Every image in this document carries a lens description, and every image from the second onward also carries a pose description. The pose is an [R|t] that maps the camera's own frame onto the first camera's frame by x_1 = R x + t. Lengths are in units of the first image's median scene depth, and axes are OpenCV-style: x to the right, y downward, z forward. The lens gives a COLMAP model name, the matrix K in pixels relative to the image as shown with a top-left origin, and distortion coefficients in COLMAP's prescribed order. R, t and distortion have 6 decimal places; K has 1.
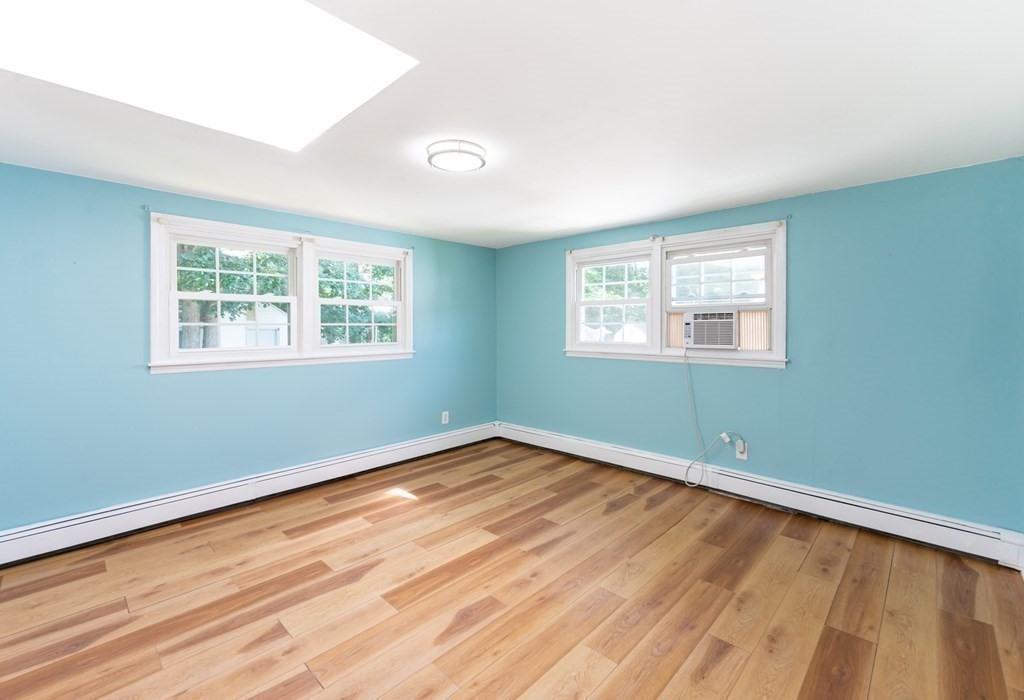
lens RADIAL K [[440.6, 0, 528.3], [0, 440.6, 331.3], [0, 0, 1]] dist [-0.002125, -0.000167]
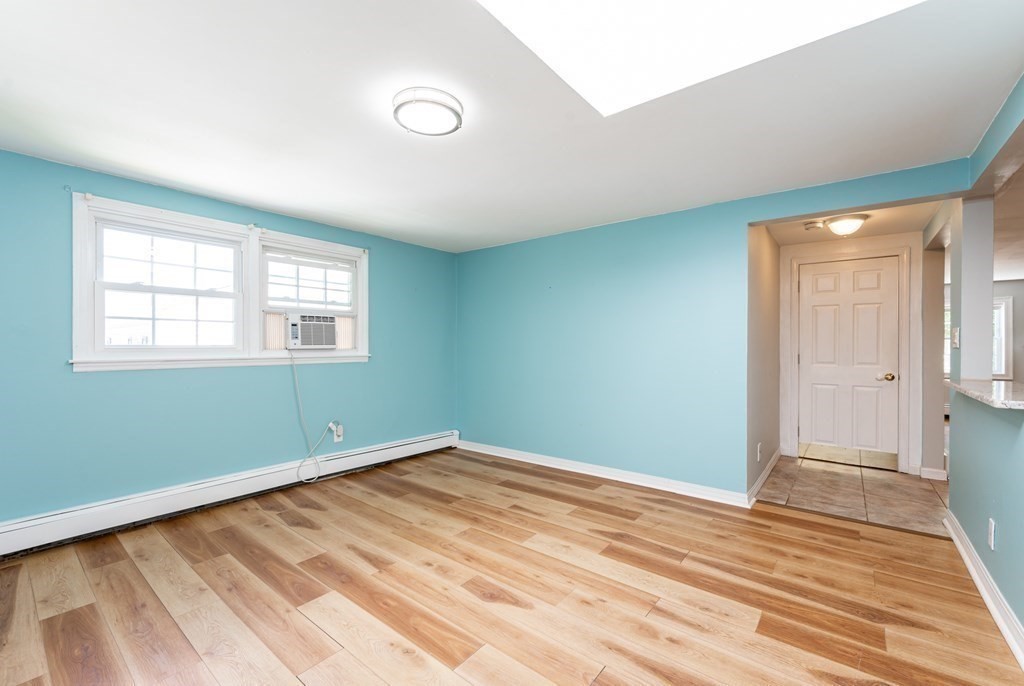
lens RADIAL K [[425.2, 0, 512.5], [0, 425.2, 347.6], [0, 0, 1]] dist [-0.000360, 0.000039]
pose [[-0.070270, -0.003563, 0.997522, -0.719745], [0.012183, 0.999916, 0.004430, 0.041061], [-0.997454, 0.012464, -0.070221, 0.646752]]
